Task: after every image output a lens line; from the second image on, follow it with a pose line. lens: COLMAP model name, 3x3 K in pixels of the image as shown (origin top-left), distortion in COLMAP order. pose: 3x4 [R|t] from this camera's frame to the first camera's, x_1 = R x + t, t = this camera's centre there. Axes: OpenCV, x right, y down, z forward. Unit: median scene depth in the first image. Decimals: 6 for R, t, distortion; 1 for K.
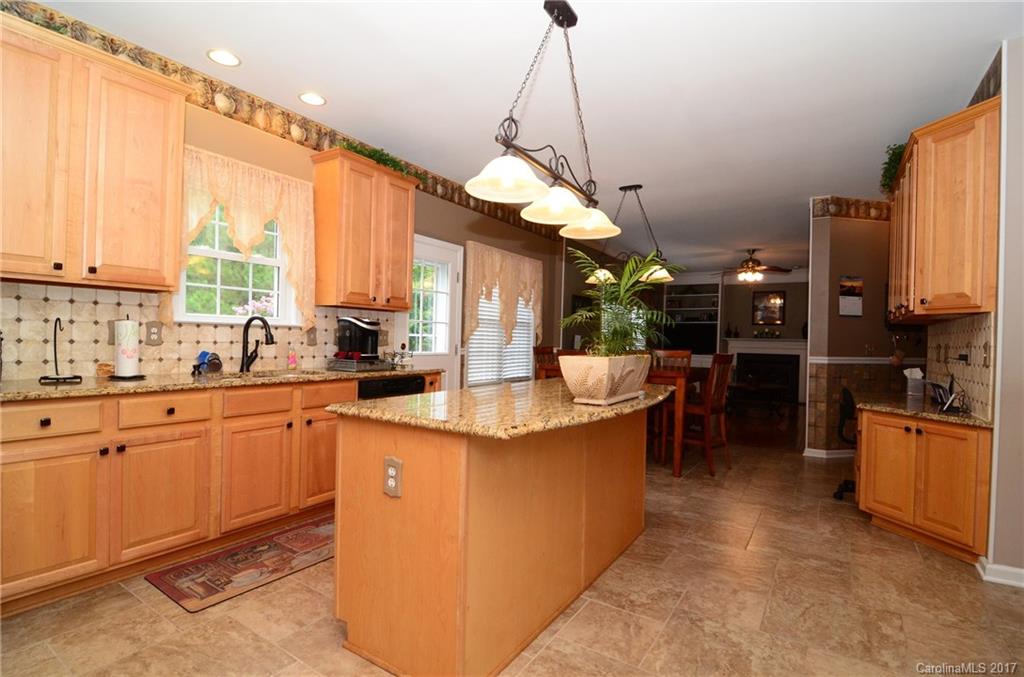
lens RADIAL K [[486.9, 0, 512.0], [0, 486.9, 338.5], [0, 0, 1]] dist [-0.000710, 0.000022]
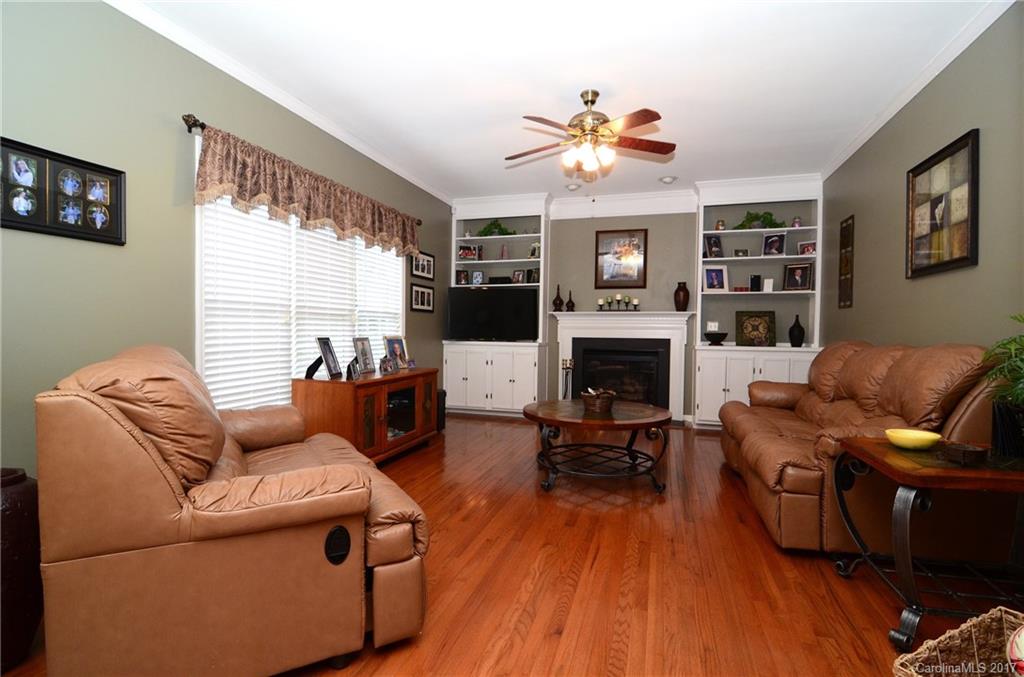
lens RADIAL K [[486.9, 0, 512.0], [0, 486.9, 338.5], [0, 0, 1]] dist [-0.000710, 0.000022]
pose [[0.959814, -0.019332, 0.279970, 0.236849], [0.012434, 0.999574, 0.026394, 0.014876], [-0.280361, -0.021853, 0.959646, 0.474224]]
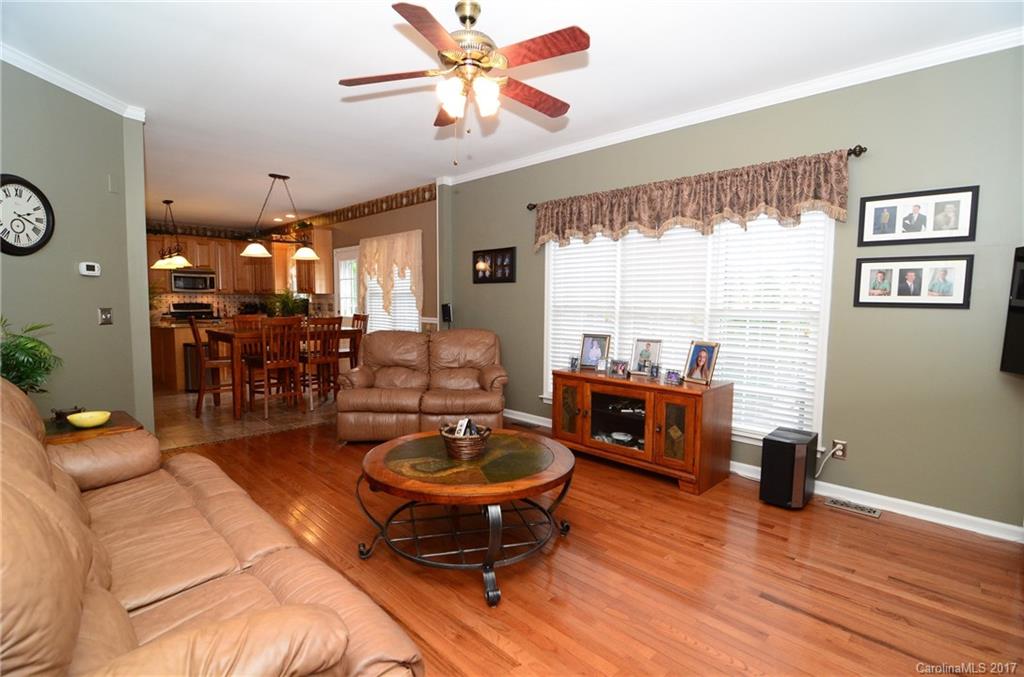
lens RADIAL K [[486.9, 0, 512.0], [0, 486.9, 338.5], [0, 0, 1]] dist [-0.000710, 0.000022]
pose [[-0.186910, 0.034031, -0.981787, 0.653136], [-0.025525, 0.998894, 0.039483, 0.010356], [0.982045, 0.032440, -0.185835, 0.890921]]
